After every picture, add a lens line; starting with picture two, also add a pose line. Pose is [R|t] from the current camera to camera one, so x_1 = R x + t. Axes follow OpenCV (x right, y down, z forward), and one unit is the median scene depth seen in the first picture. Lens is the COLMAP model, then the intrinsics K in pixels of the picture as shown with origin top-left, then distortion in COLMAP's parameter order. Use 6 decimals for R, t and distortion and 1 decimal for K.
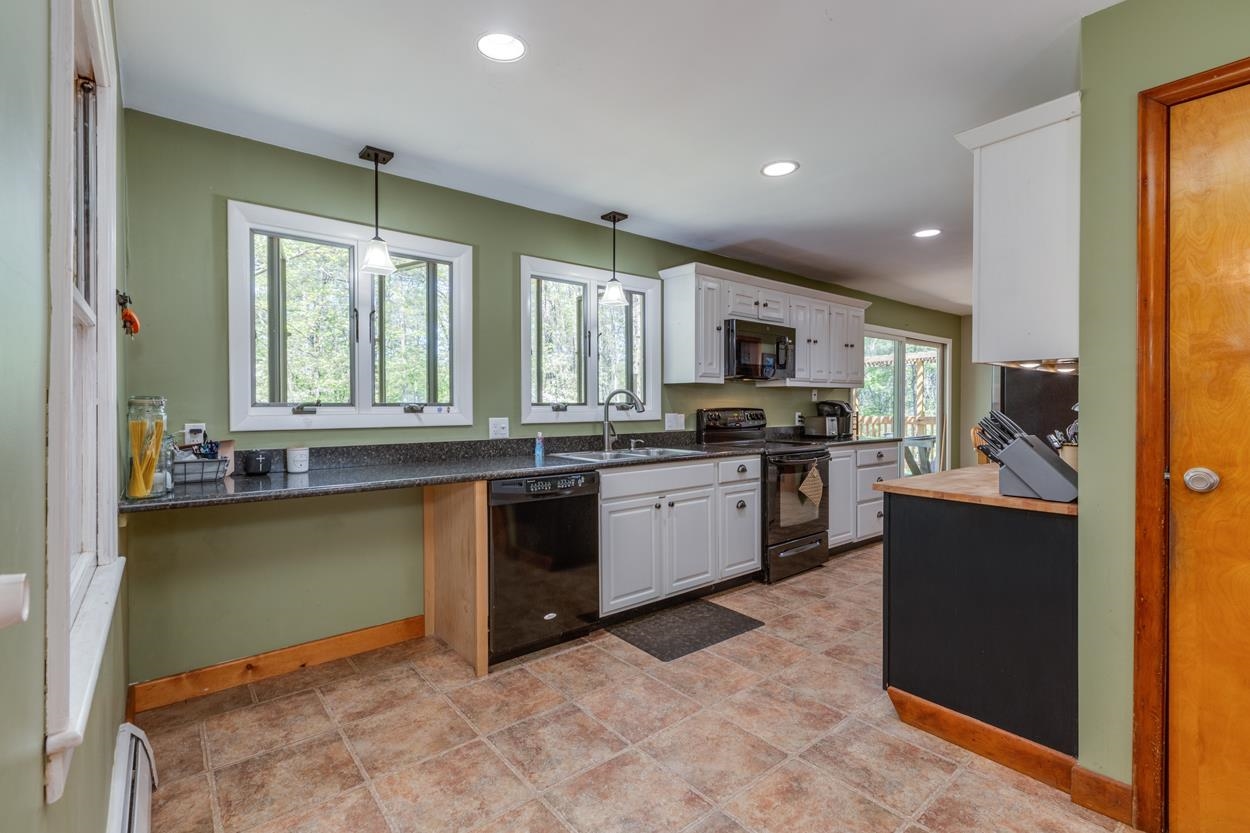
lens RADIAL K [[558.5, 0, 623.5], [0, 558.5, 410.0], [0, 0, 1]] dist [0.000708, 0.000019]
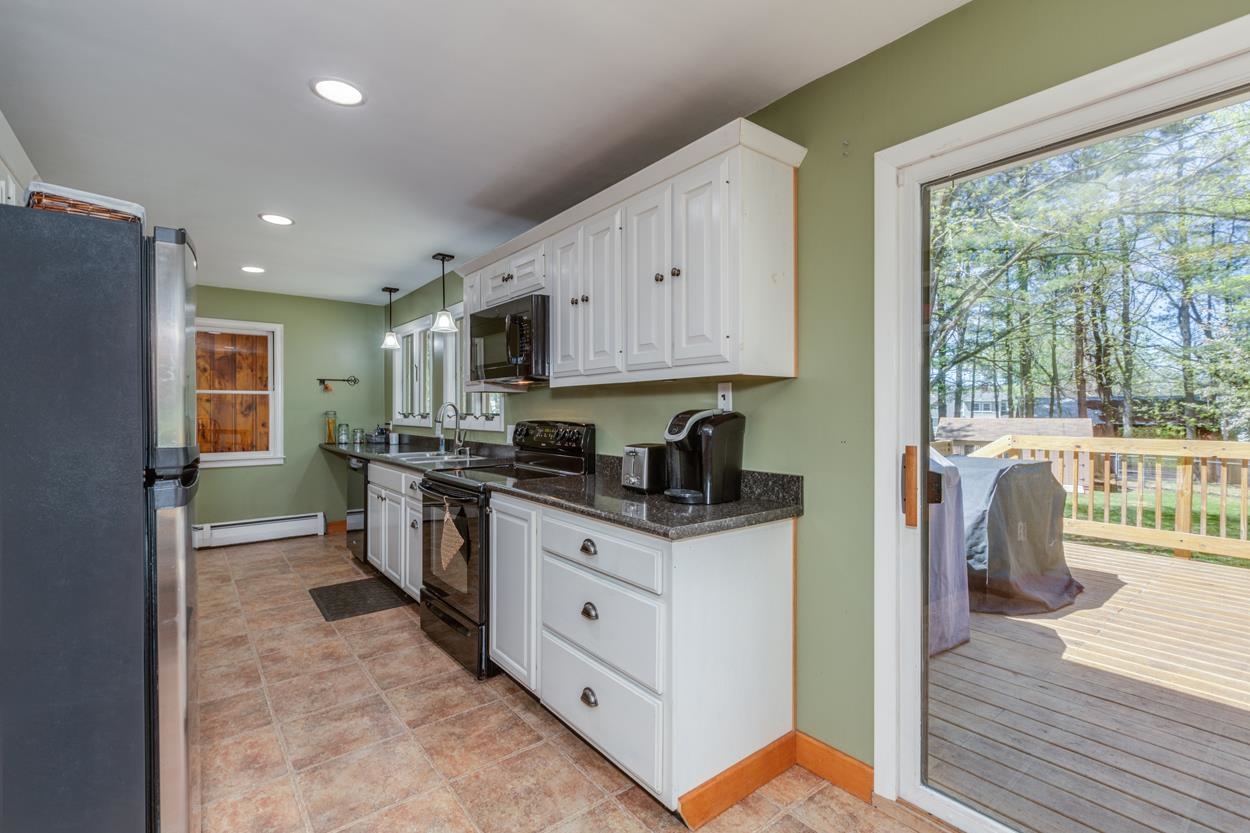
lens RADIAL K [[562.5, 0, 628.7], [0, 562.5, 410.8], [0, 0, 1]] dist [0.001886, 0.000048]
pose [[-0.012034, 0.001303, -0.999927, 1.136470], [-0.008273, 0.999965, 0.001403, -0.022333], [0.999893, 0.008290, -0.012023, 1.362127]]
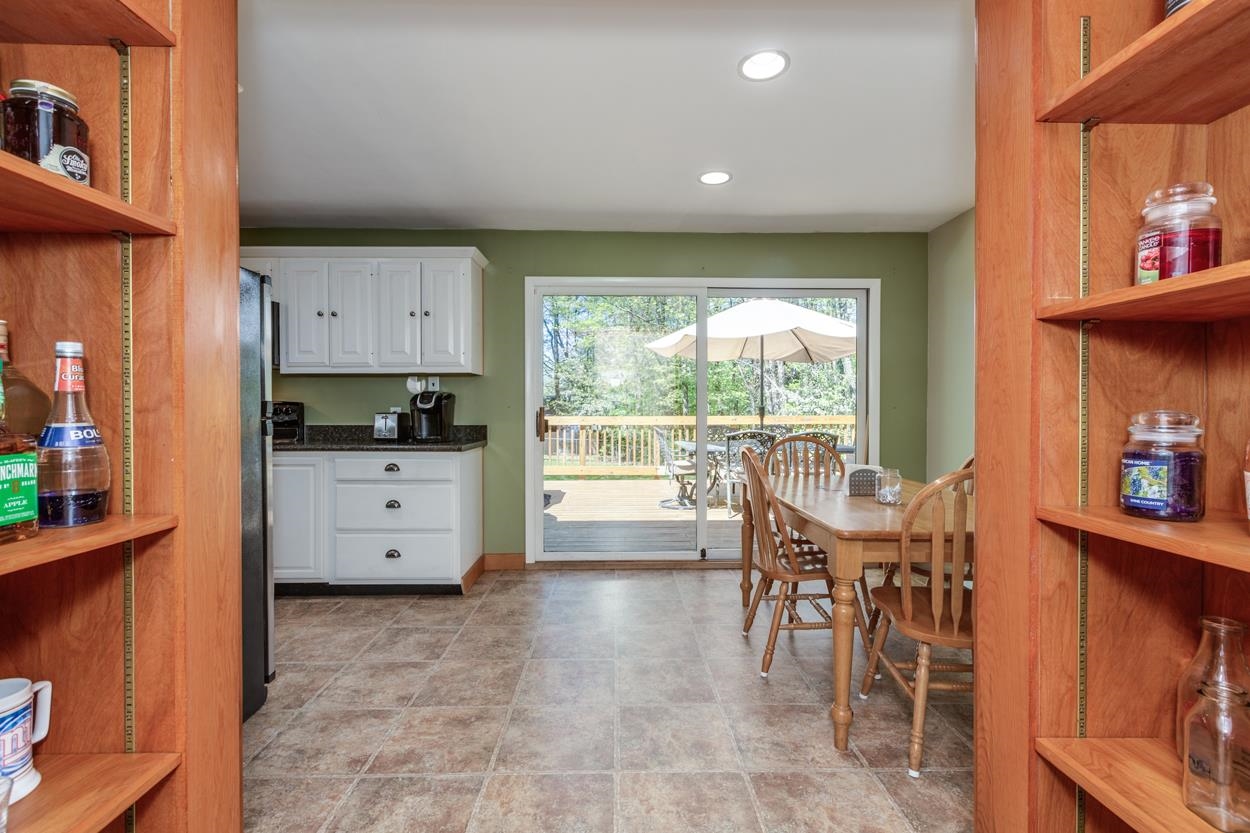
lens RADIAL K [[562.5, 0, 628.7], [0, 562.5, 410.8], [0, 0, 1]] dist [0.001886, 0.000048]
pose [[0.788176, 0.004179, -0.615436, 1.474623], [-0.004896, 0.999988, 0.000521, 0.011492], [0.615431, 0.002603, 0.788187, 0.834529]]
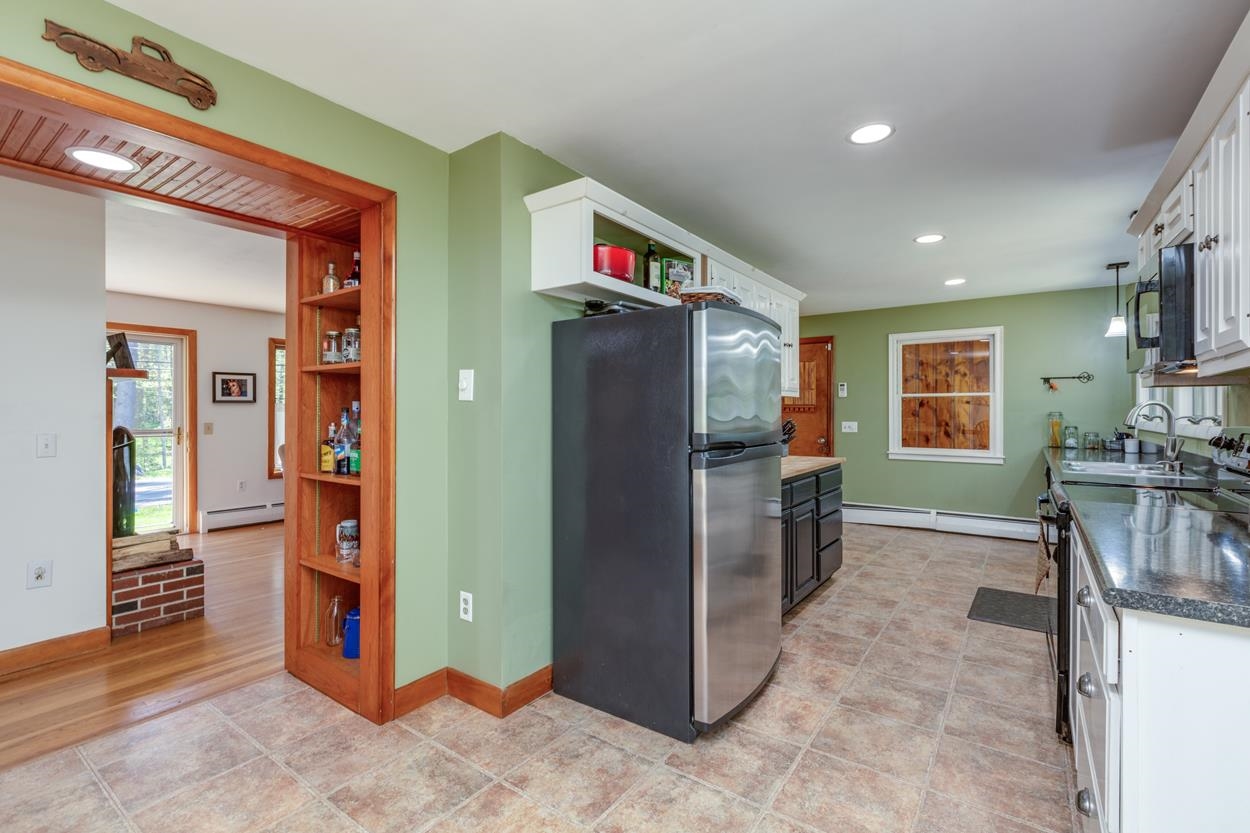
lens RADIAL K [[553.6, 0, 624.0], [0, 553.6, 413.2], [0, 0, 1]] dist [0.002421, 0.000402]
pose [[-0.966570, 0.002196, -0.256394, 1.014226], [-0.000904, 0.999928, 0.011972, -0.025301], [0.256402, 0.011803, -0.966498, 1.606959]]
